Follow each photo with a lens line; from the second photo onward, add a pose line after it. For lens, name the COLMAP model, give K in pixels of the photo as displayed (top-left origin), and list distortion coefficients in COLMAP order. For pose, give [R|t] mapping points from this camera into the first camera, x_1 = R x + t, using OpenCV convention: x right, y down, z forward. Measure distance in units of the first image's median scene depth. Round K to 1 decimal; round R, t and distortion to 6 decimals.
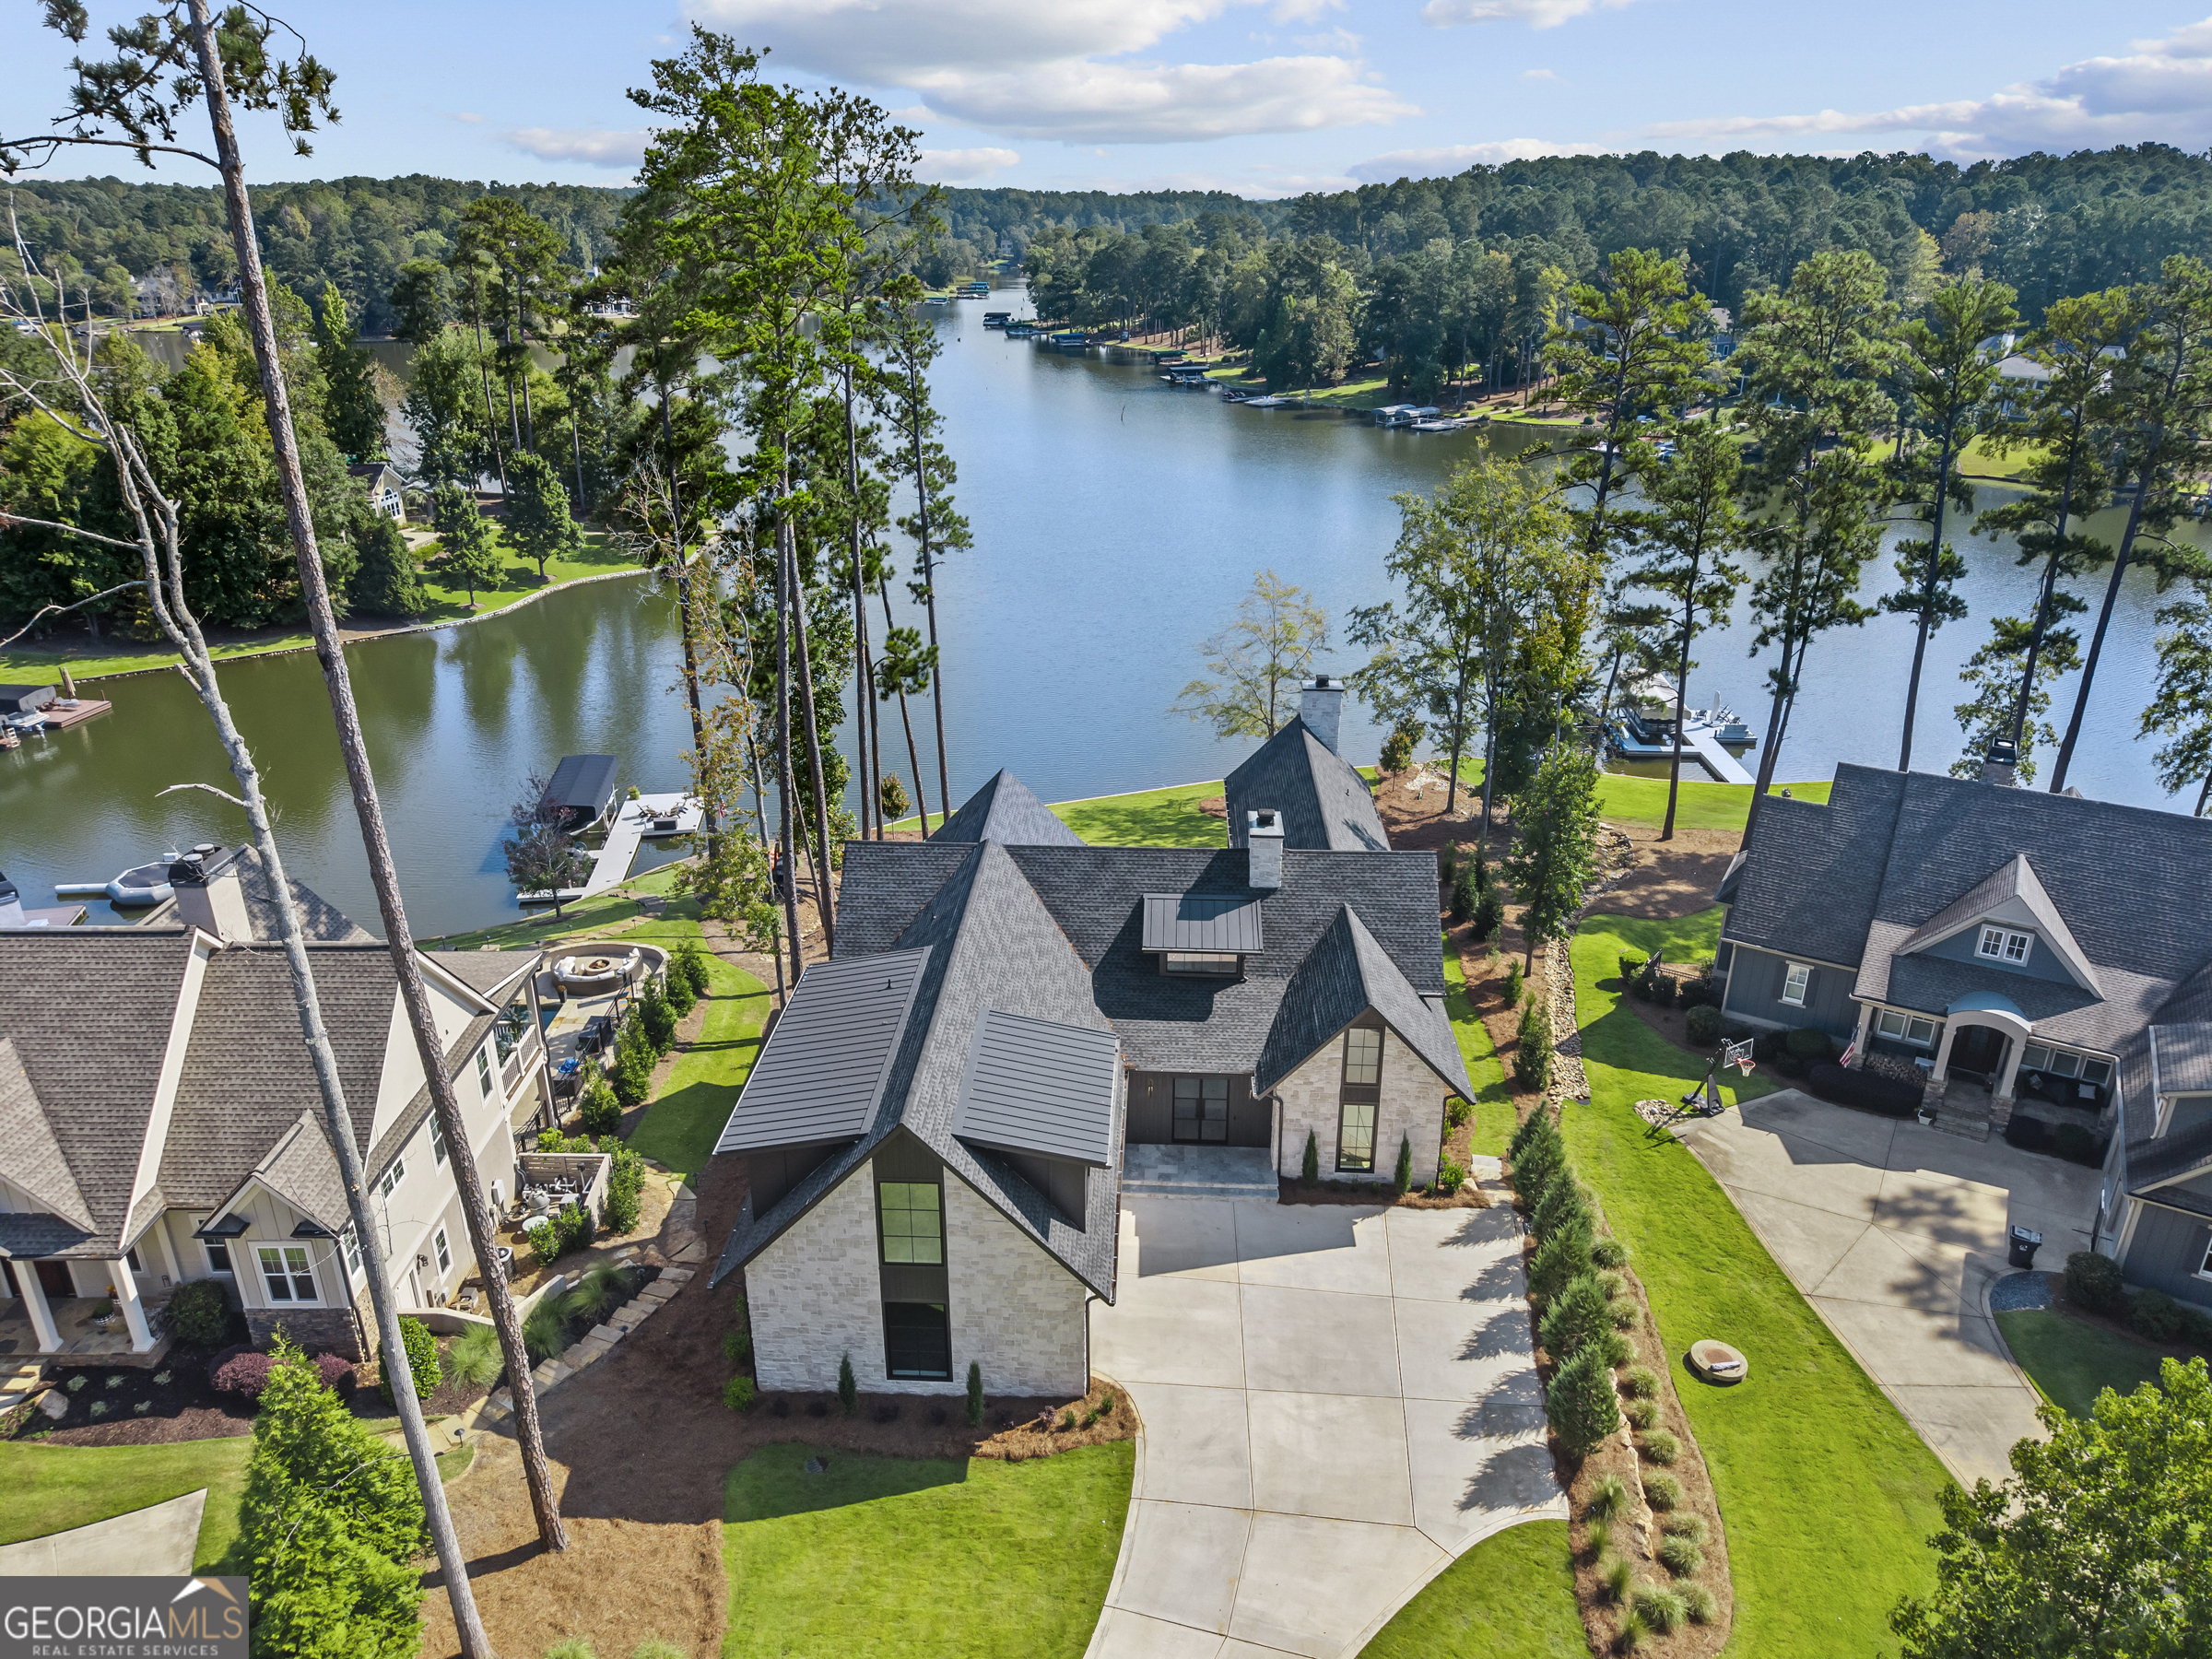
lens RADIAL K [[1490.0, 0, 1106.0], [0, 1490.0, 829.5], [0, 0, 1]] dist [0.033618, -0.024459]
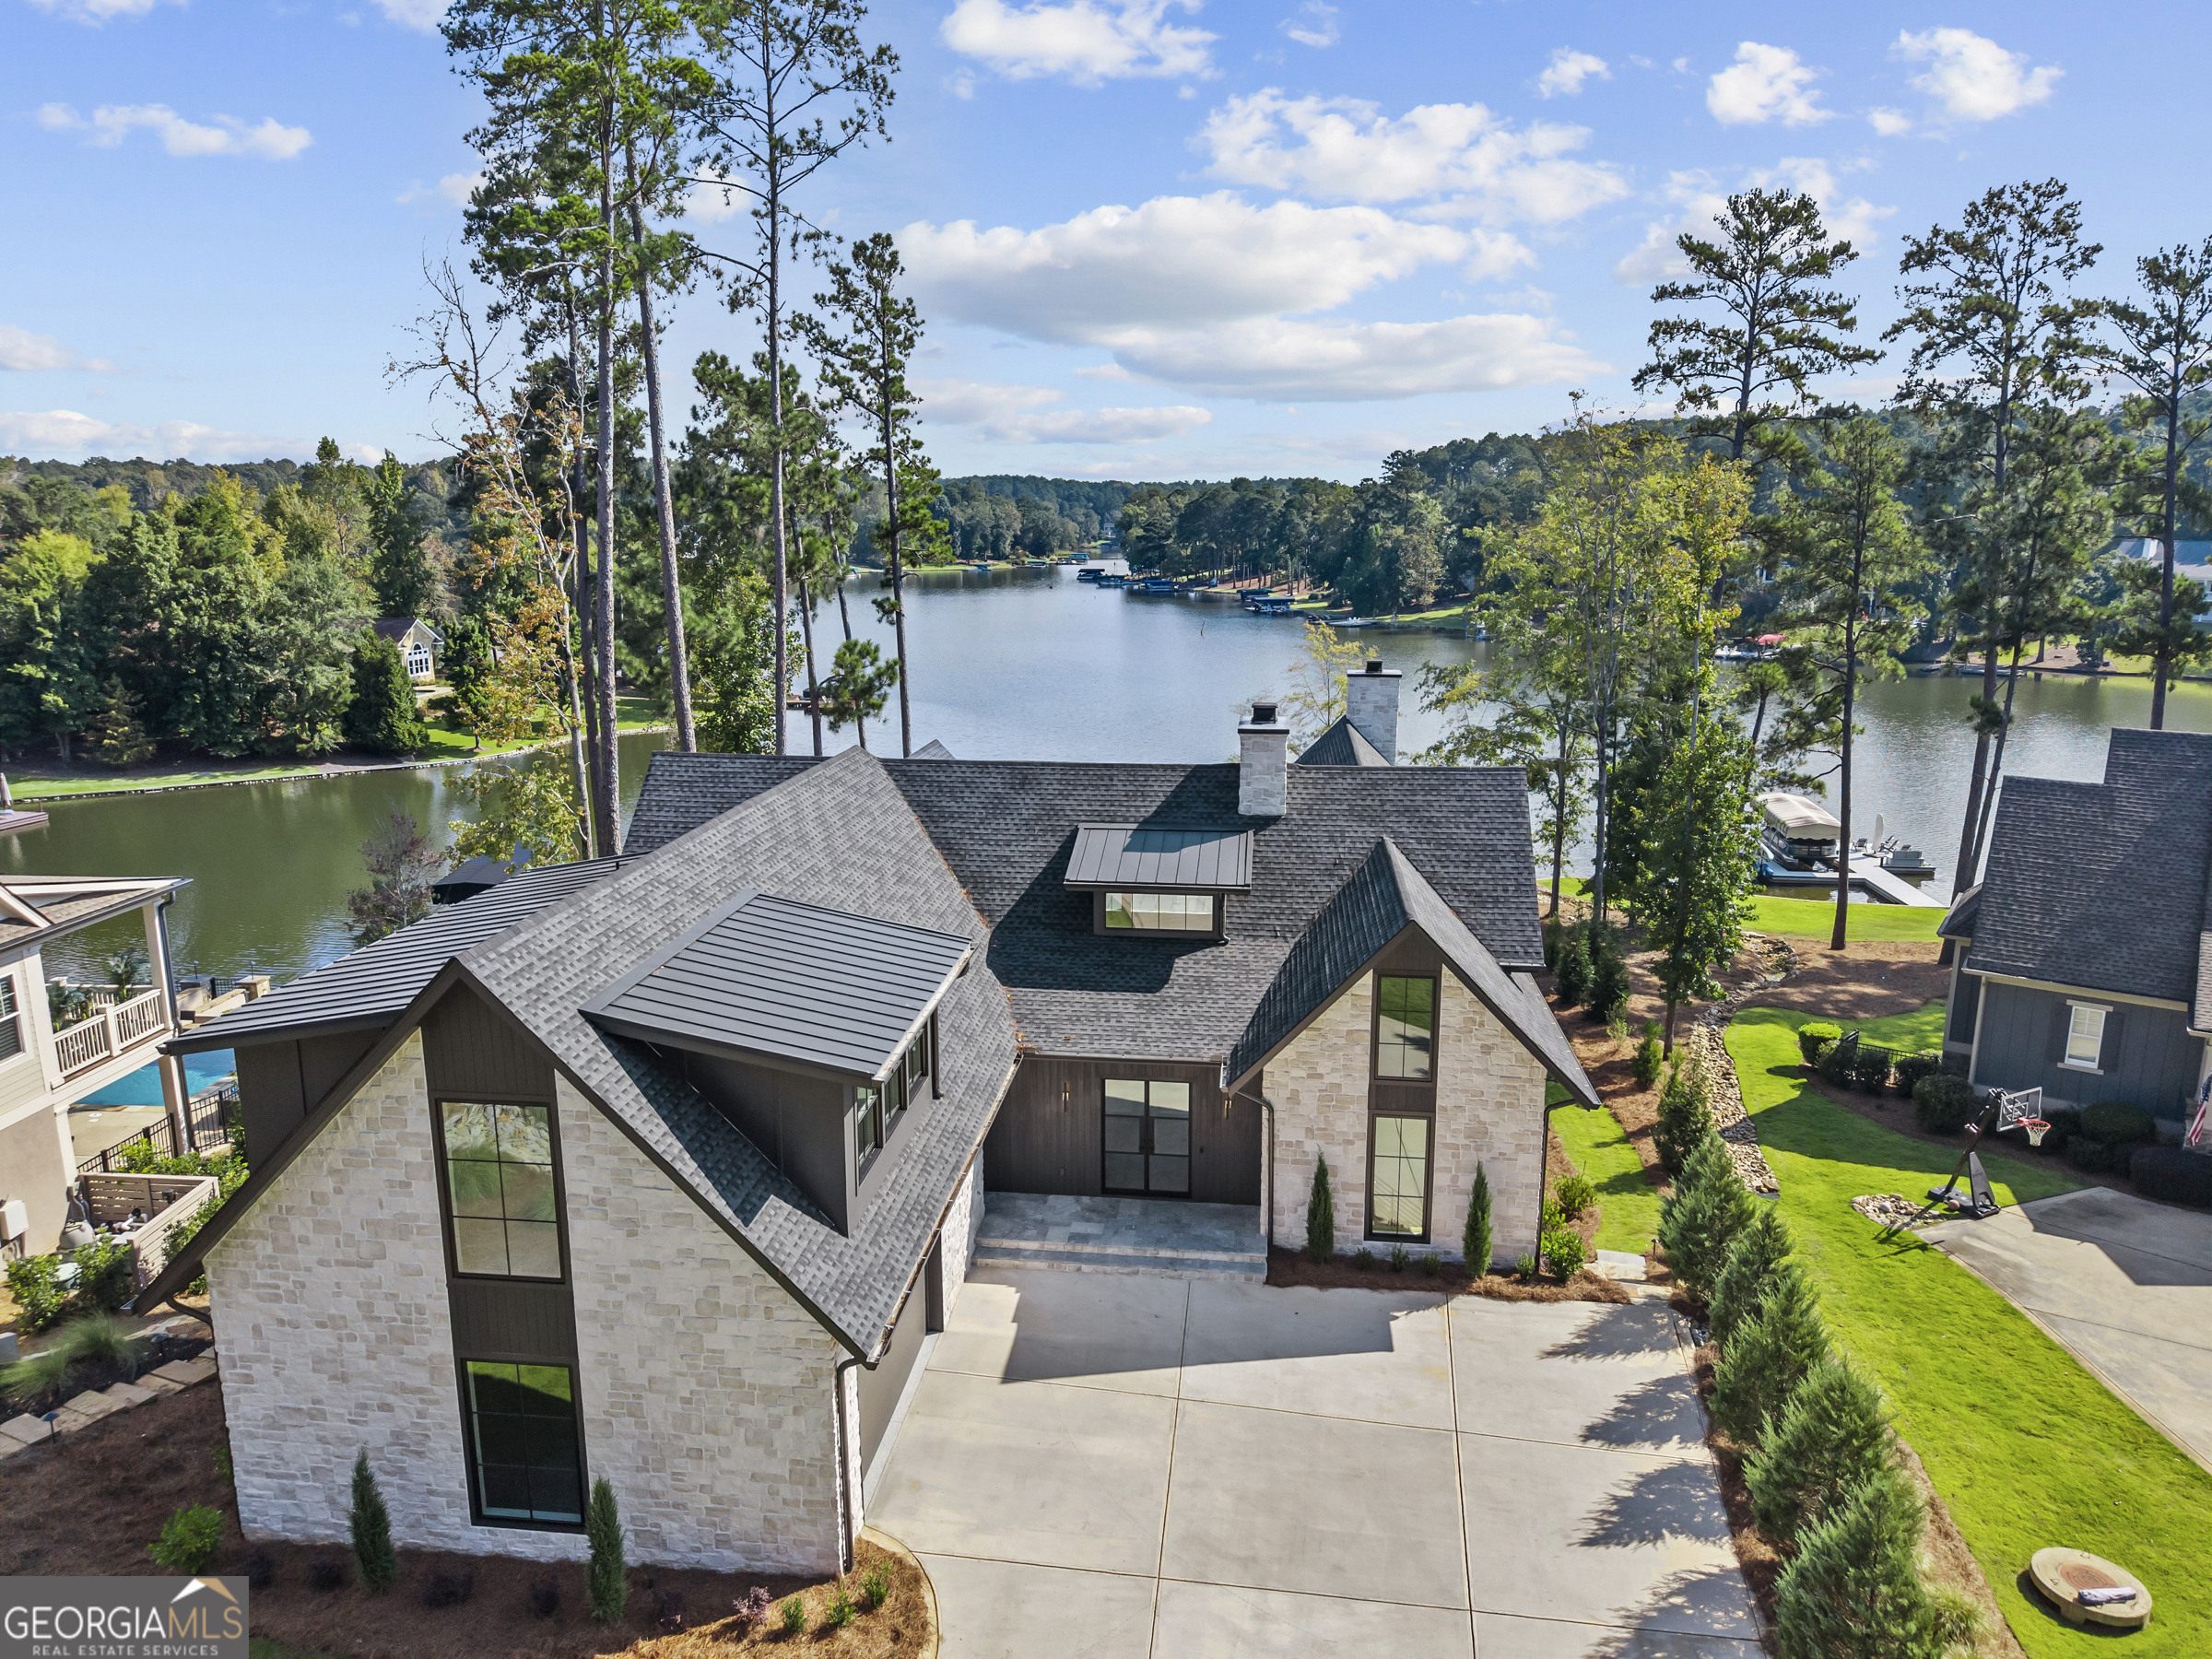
lens RADIAL K [[1490.0, 0, 1106.0], [0, 1490.0, 829.5], [0, 0, 1]] dist [0.033618, -0.024459]
pose [[0.997662, 0.015097, -0.066648, 0.082308], [-0.027097, 0.982736, -0.183017, 0.169098], [0.062734, 0.184395, 0.980848, 0.350935]]
